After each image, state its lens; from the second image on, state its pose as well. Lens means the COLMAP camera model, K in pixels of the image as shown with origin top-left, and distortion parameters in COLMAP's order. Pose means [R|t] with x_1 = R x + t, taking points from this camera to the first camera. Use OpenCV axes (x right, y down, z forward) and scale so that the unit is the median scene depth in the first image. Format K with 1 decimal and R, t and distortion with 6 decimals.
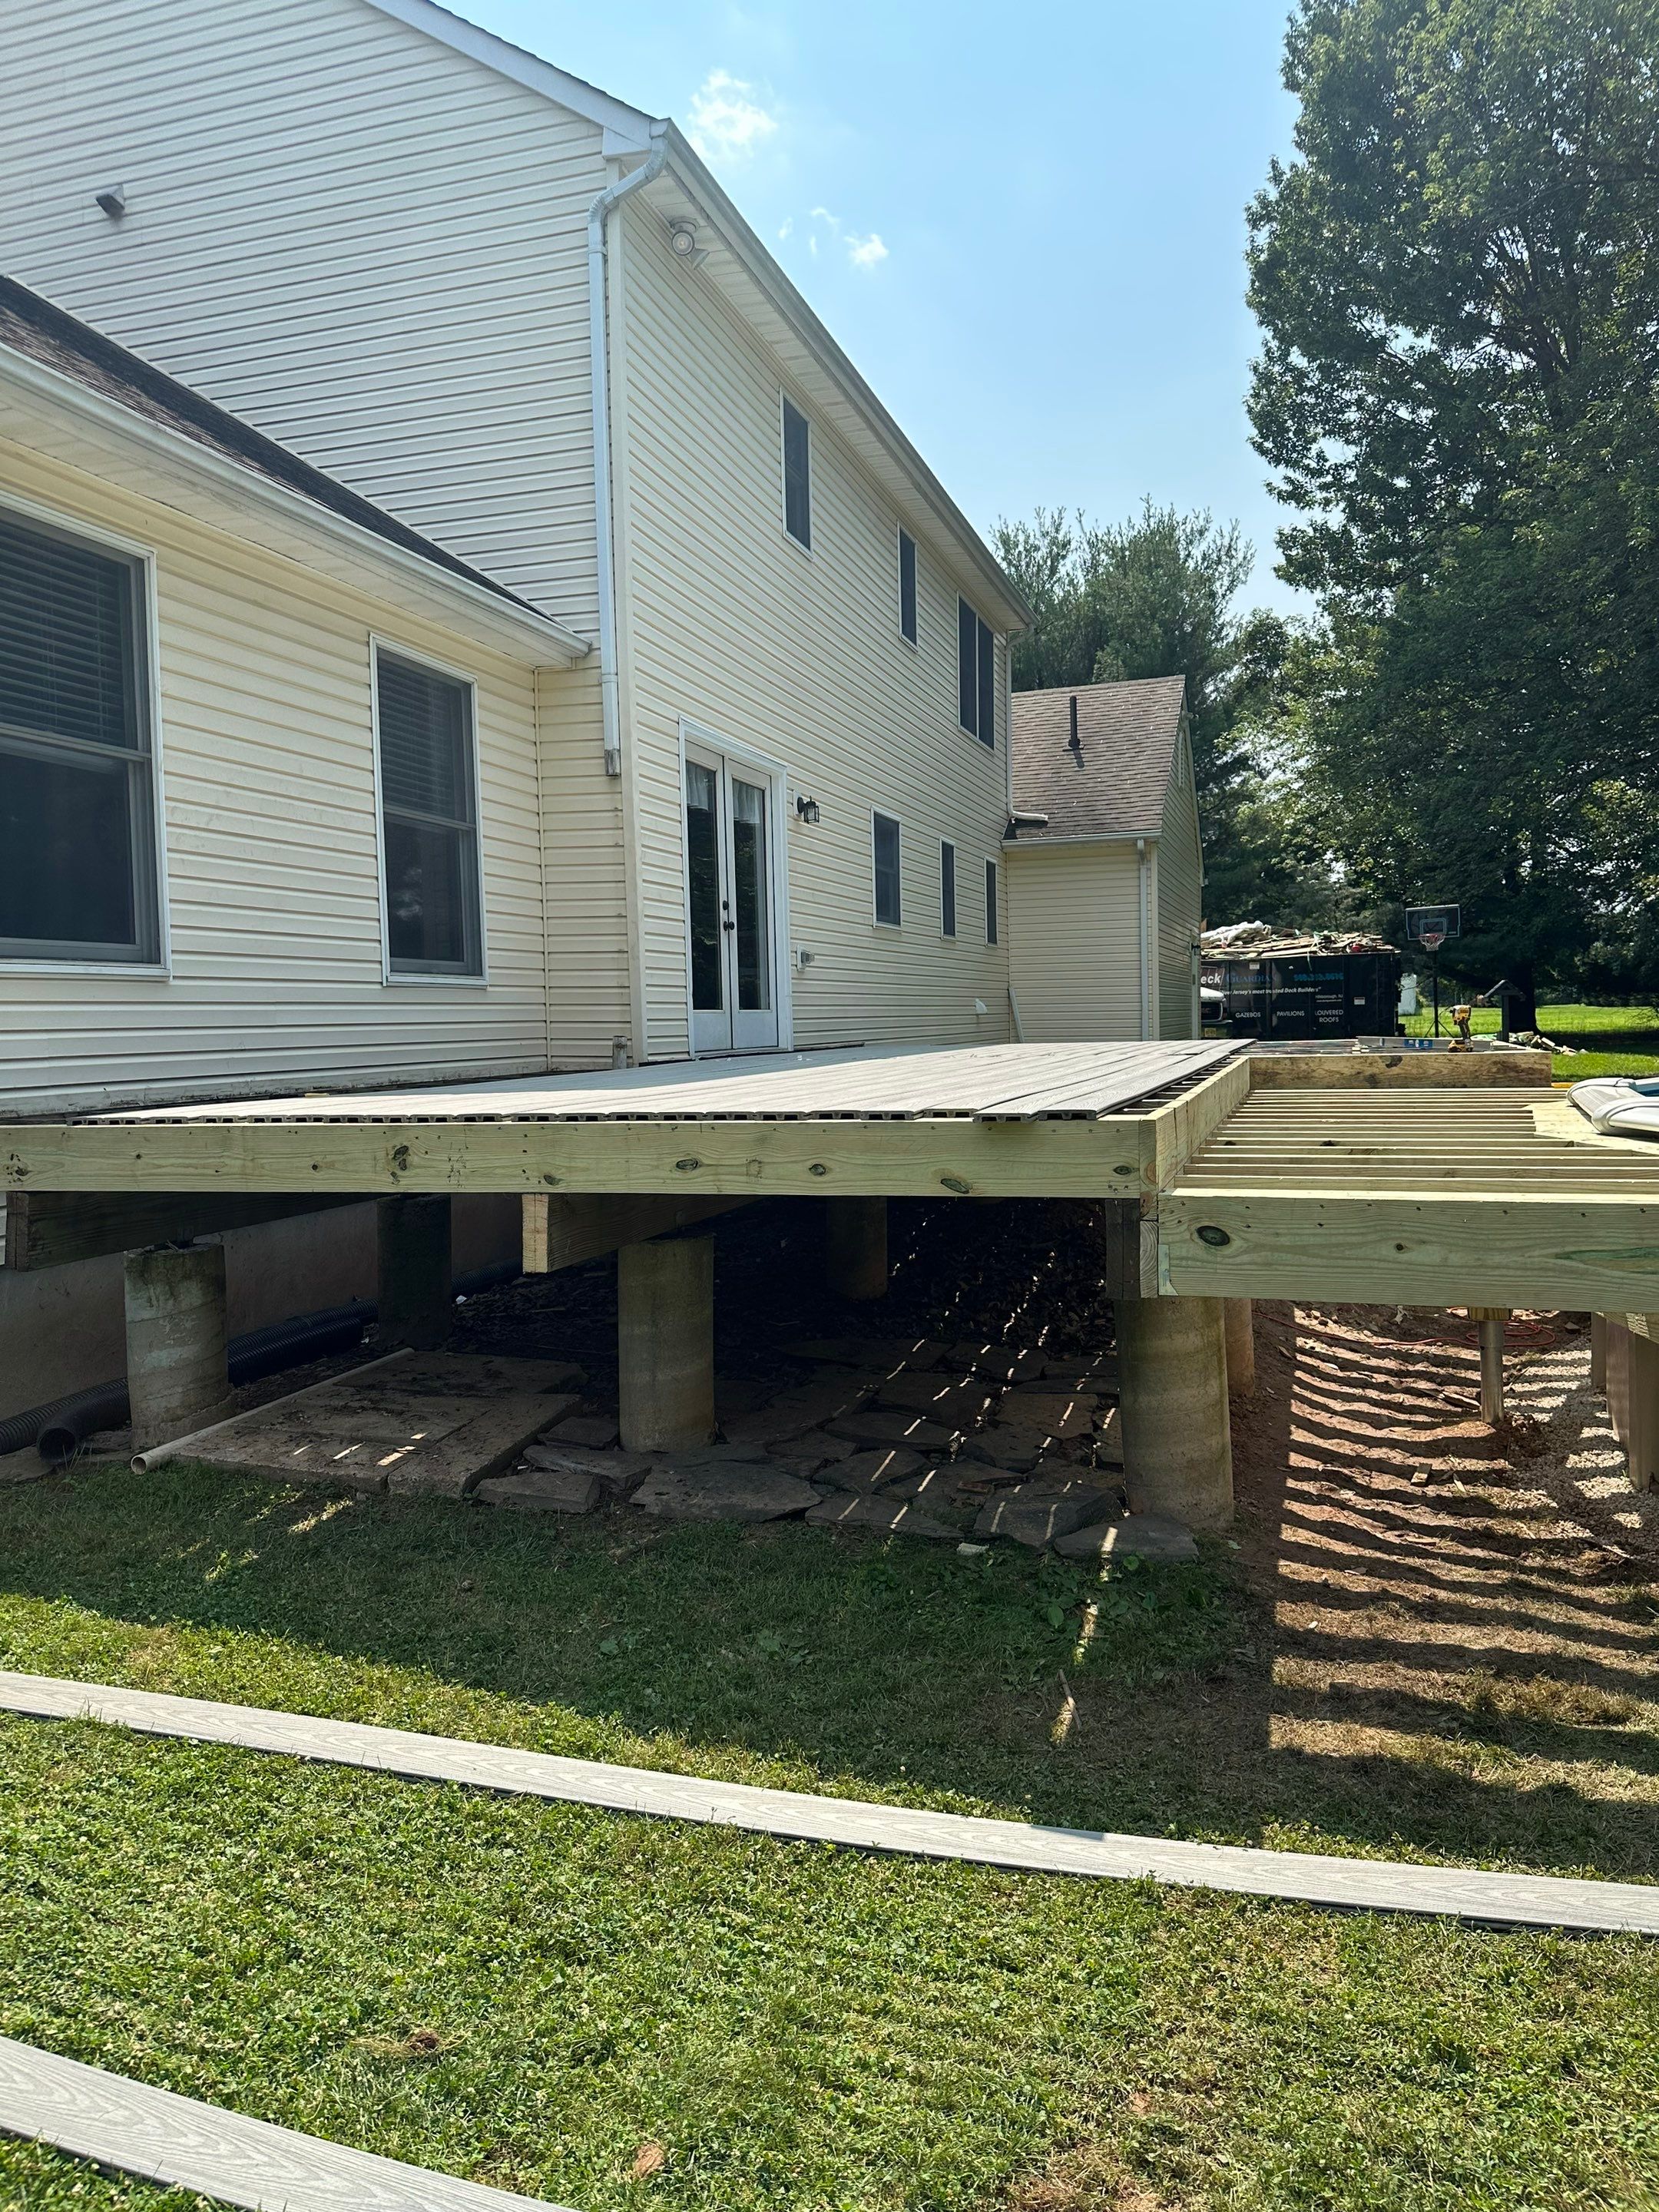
lens RADIAL K [[1557.8, 0, 821.7], [0, 1557.8, 1098.6], [0, 0, 1]] dist [0.102383, -0.174435]
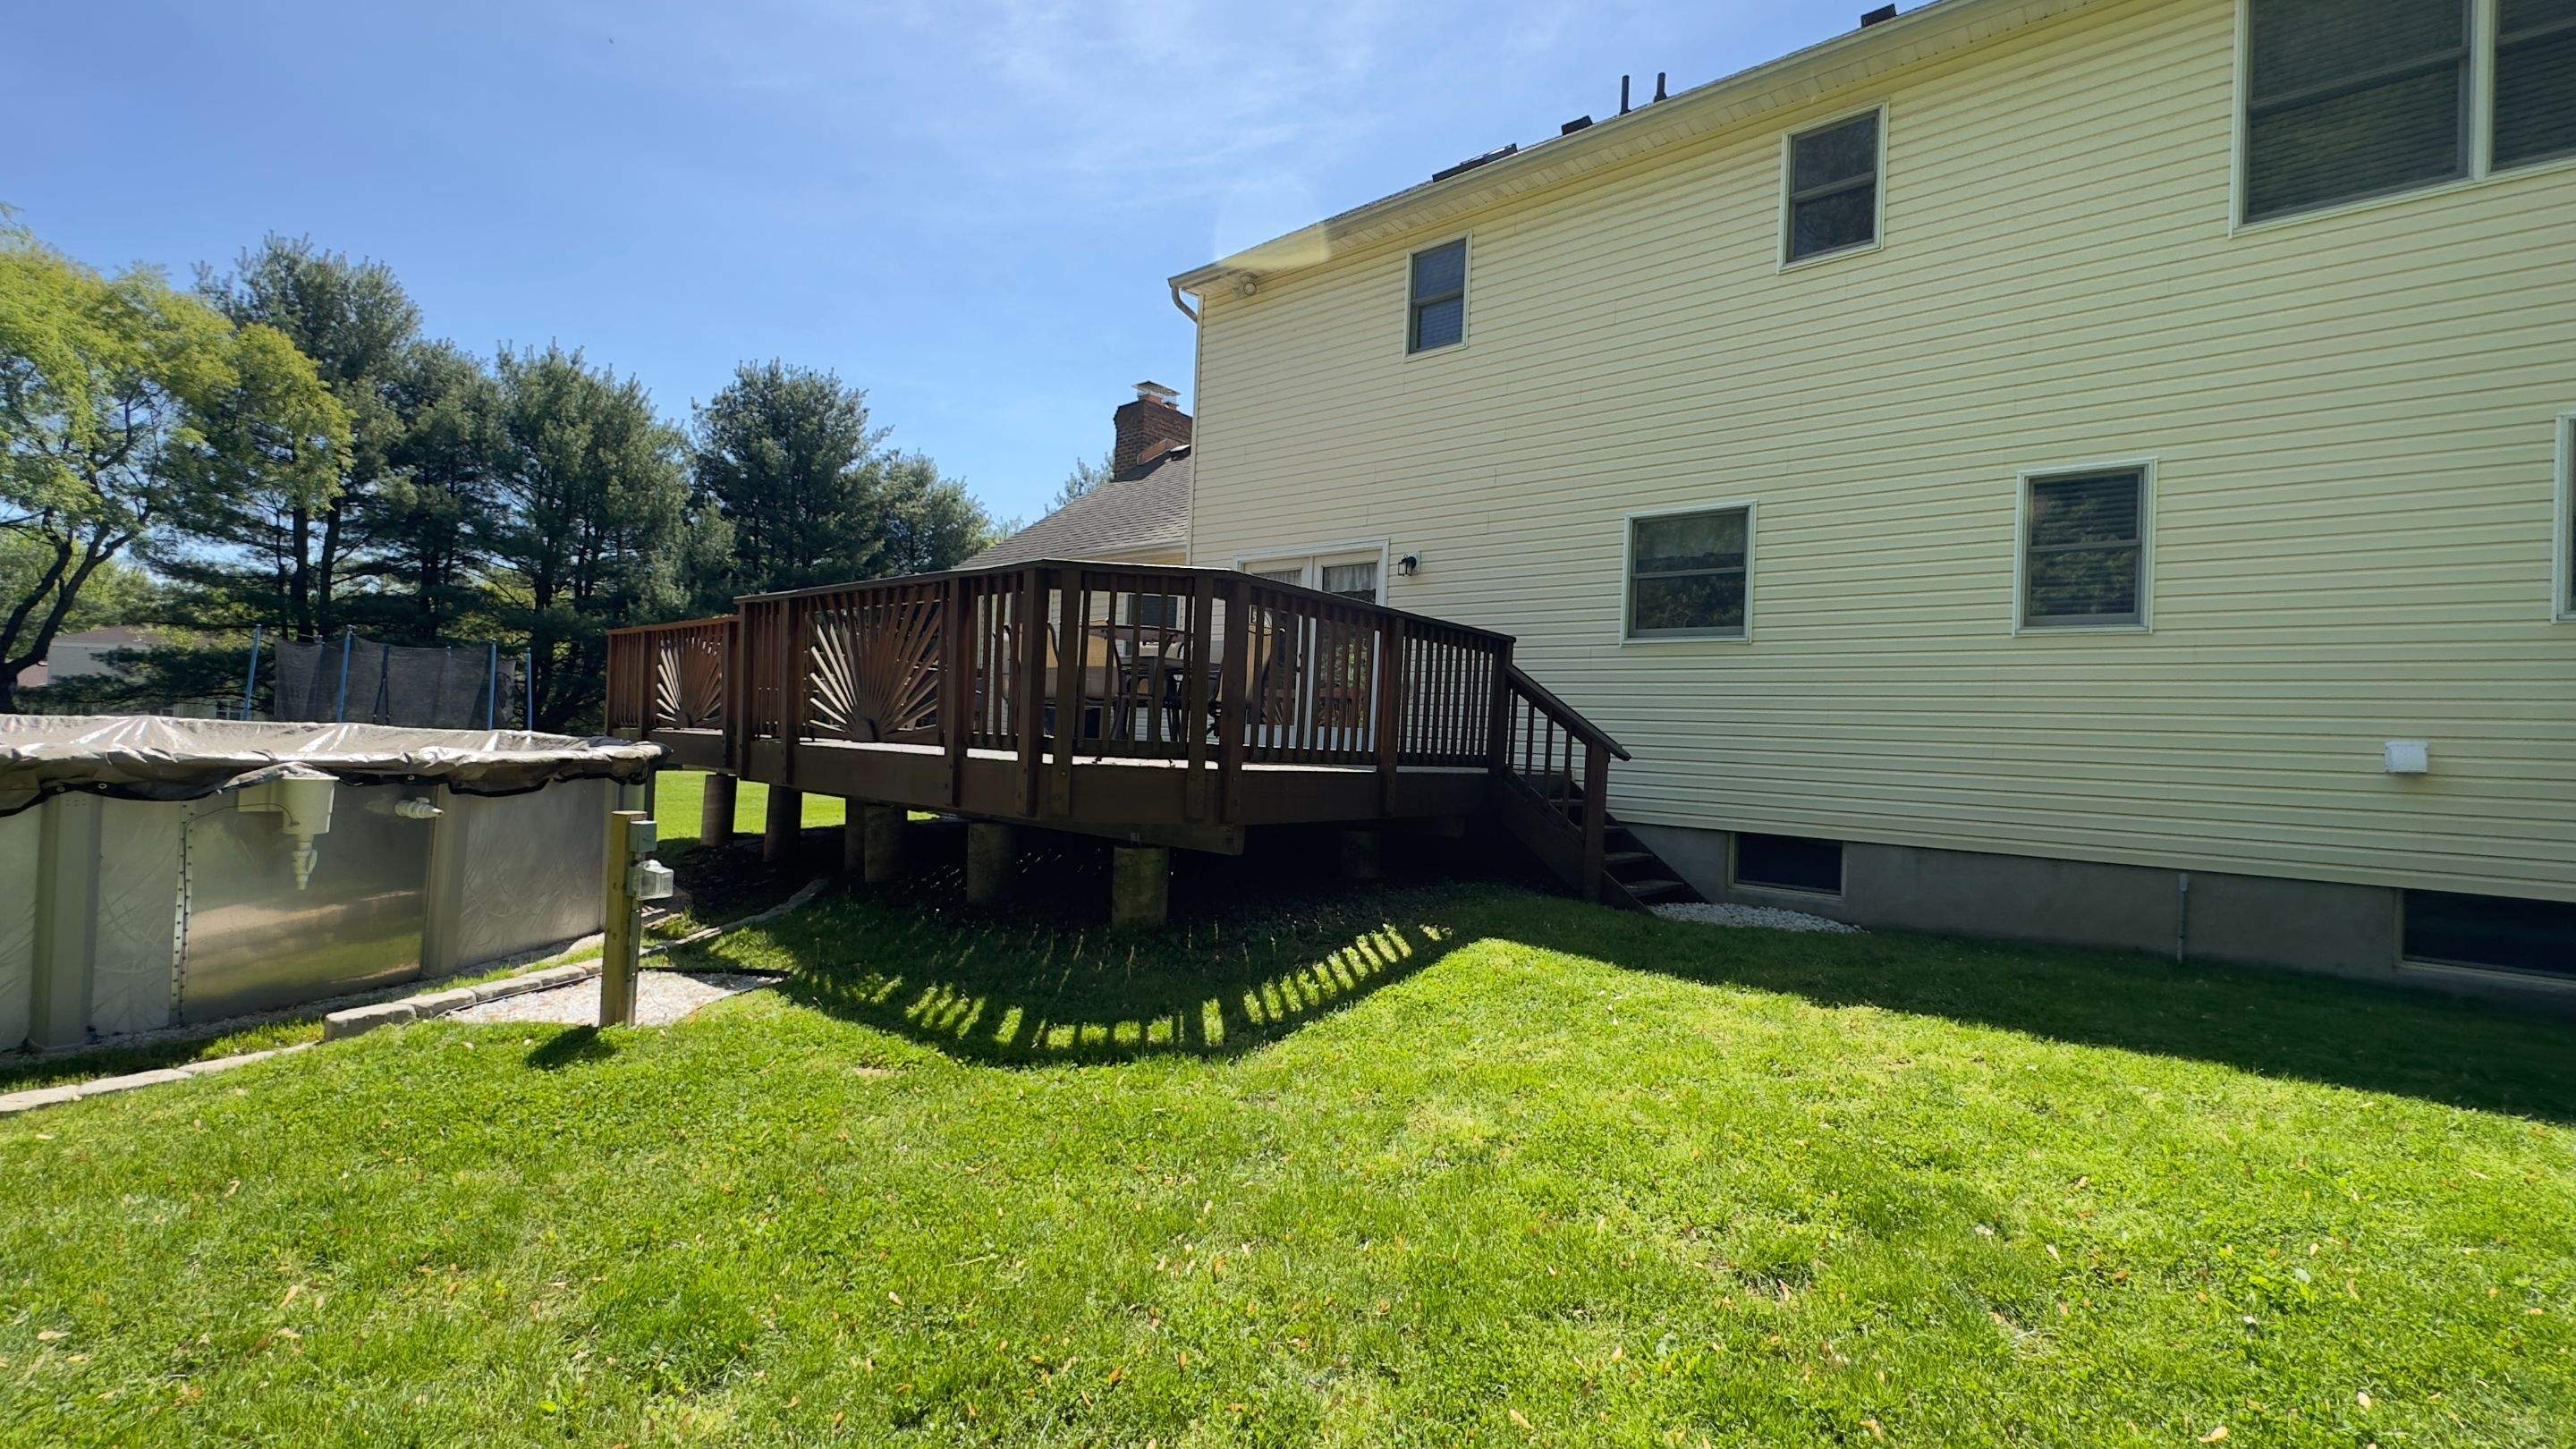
lens RADIAL K [[1014.3, 0, 1270.3], [0, 1014.3, 725.1], [0, 0, 1]] dist [0.001474, 0.006261]
pose [[-0.386638, -0.001295, -0.922231, 0.917948], [-0.082938, 0.995996, 0.033373, -0.091958], [0.918495, 0.089391, -0.385197, 1.454886]]
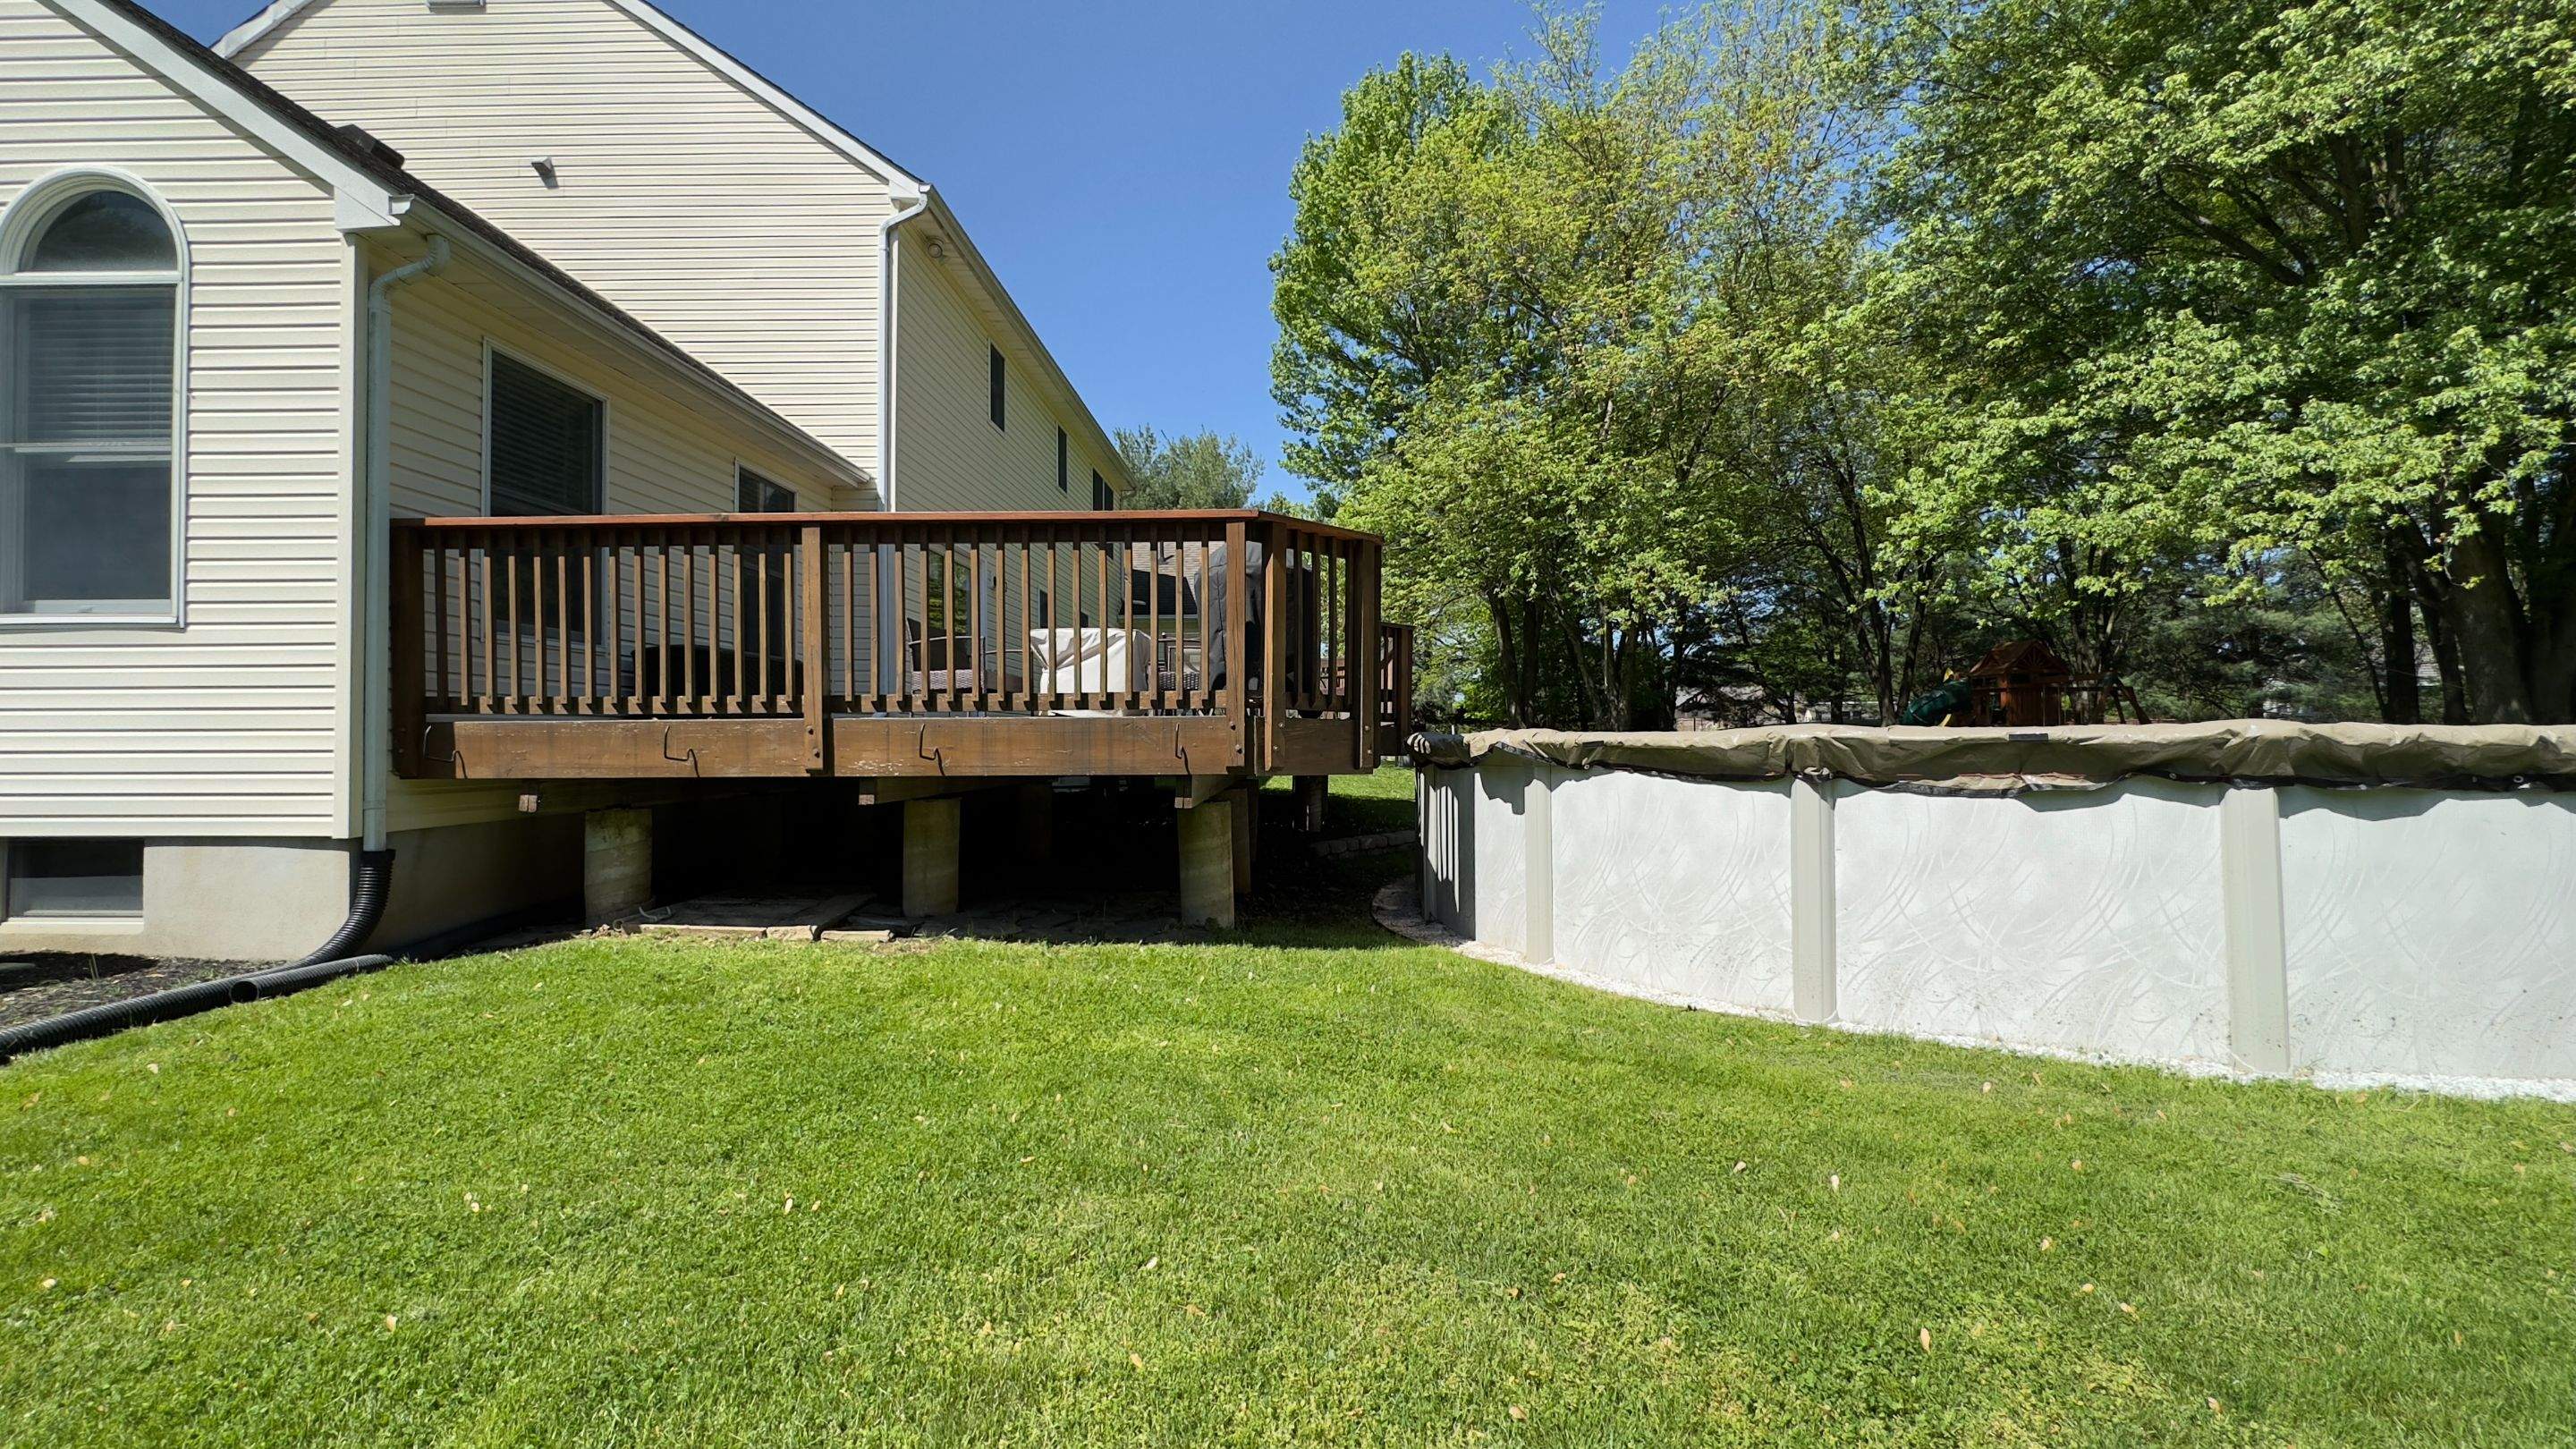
lens RADIAL K [[1016.9, 0, 1300.8], [0, 1016.9, 724.4], [0, 0, 1]] dist [-0.011479, 0.006186]
pose [[0.955696, 0.018174, 0.293794, -0.021066], [0.000865, 0.997914, -0.064545, 0.041320], [-0.294355, 0.061940, 0.953687, -0.128921]]
